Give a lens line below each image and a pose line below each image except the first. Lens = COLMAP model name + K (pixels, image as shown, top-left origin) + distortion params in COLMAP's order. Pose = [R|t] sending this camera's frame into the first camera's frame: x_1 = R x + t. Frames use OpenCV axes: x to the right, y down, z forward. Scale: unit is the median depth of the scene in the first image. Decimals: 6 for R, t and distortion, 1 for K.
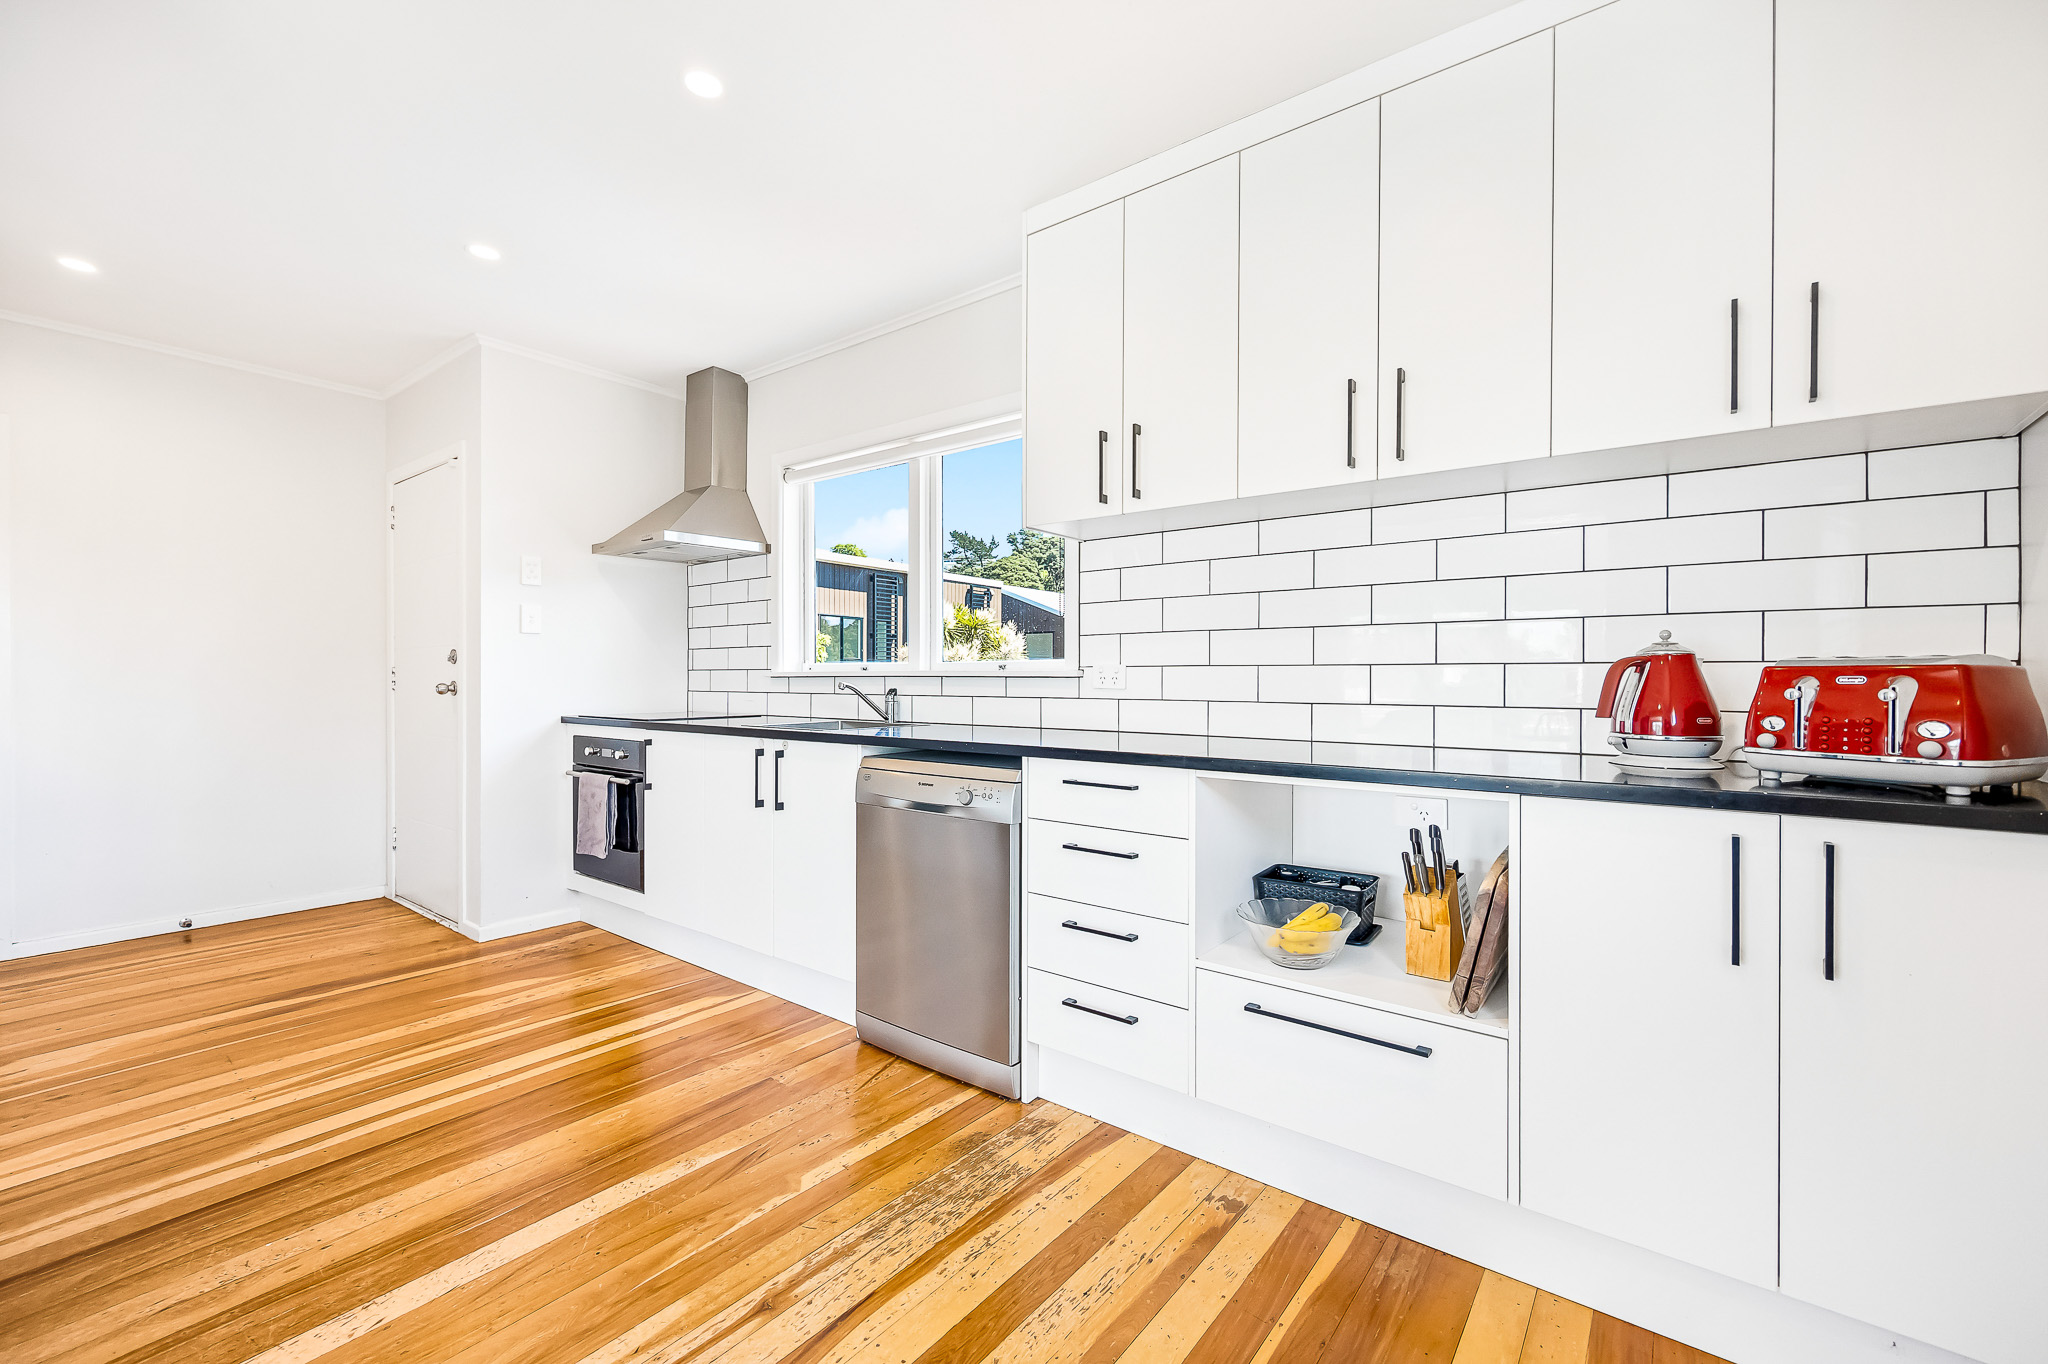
lens RADIAL K [[870.6, 0, 1004.4], [0, 870.6, 683.7], [0, 0, 1]] dist [0.000072, -0.000215]
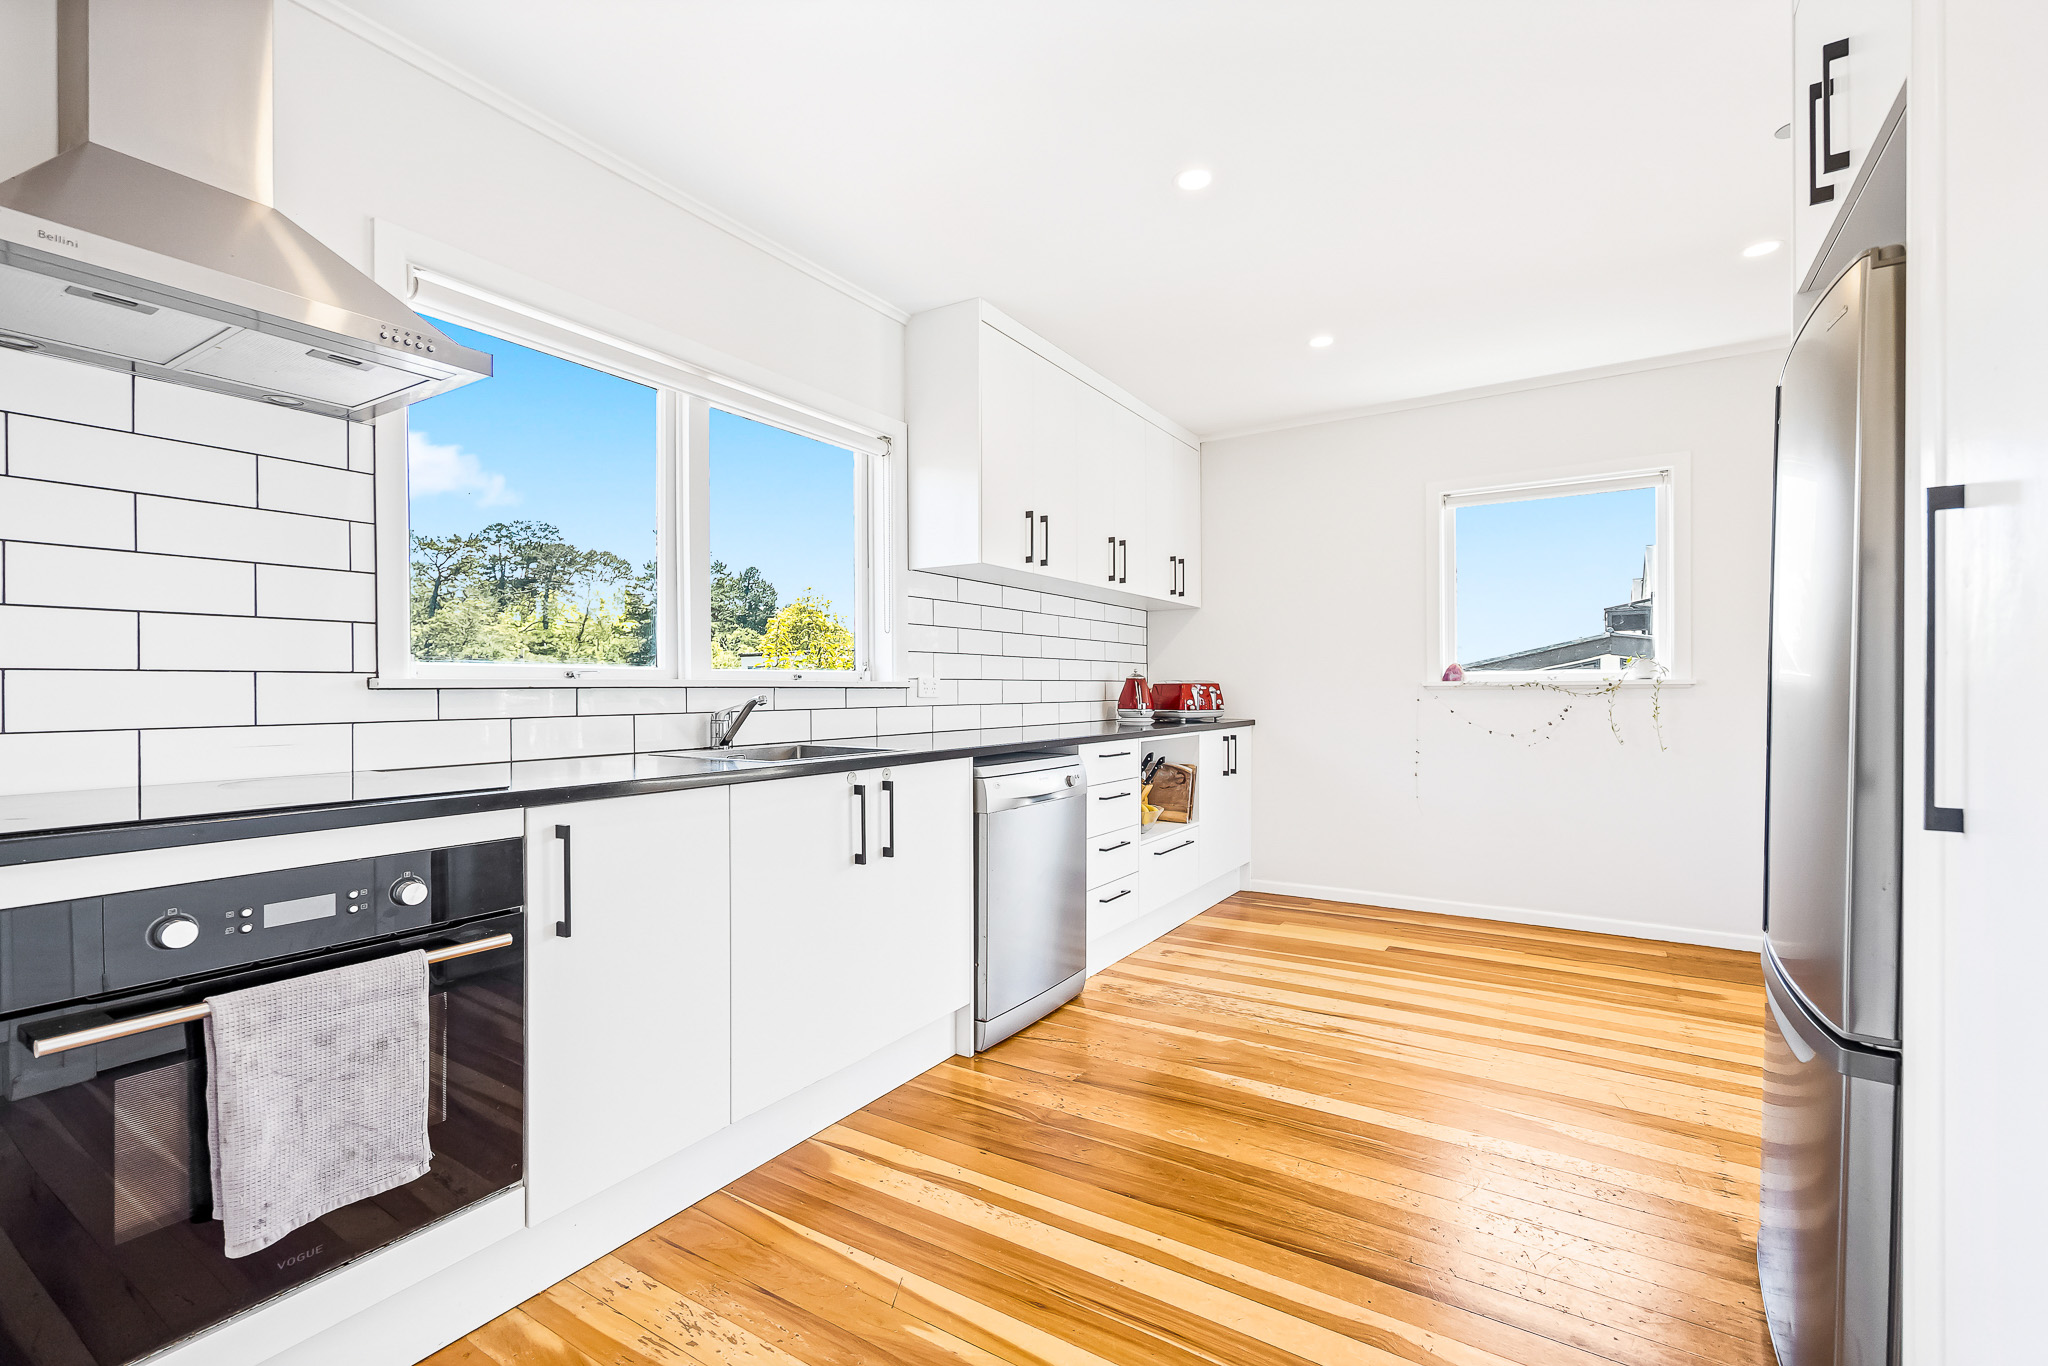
lens RADIAL K [[870.6, 0, 1015.5], [0, 870.6, 692.4], [0, 0, 1]] dist [0.000072, -0.000215]
pose [[-0.098734, -0.006367, 0.995093, -1.365108], [0.008342, 0.999939, 0.007226, -0.010418], [-0.995079, 0.009014, -0.098675, 1.247402]]
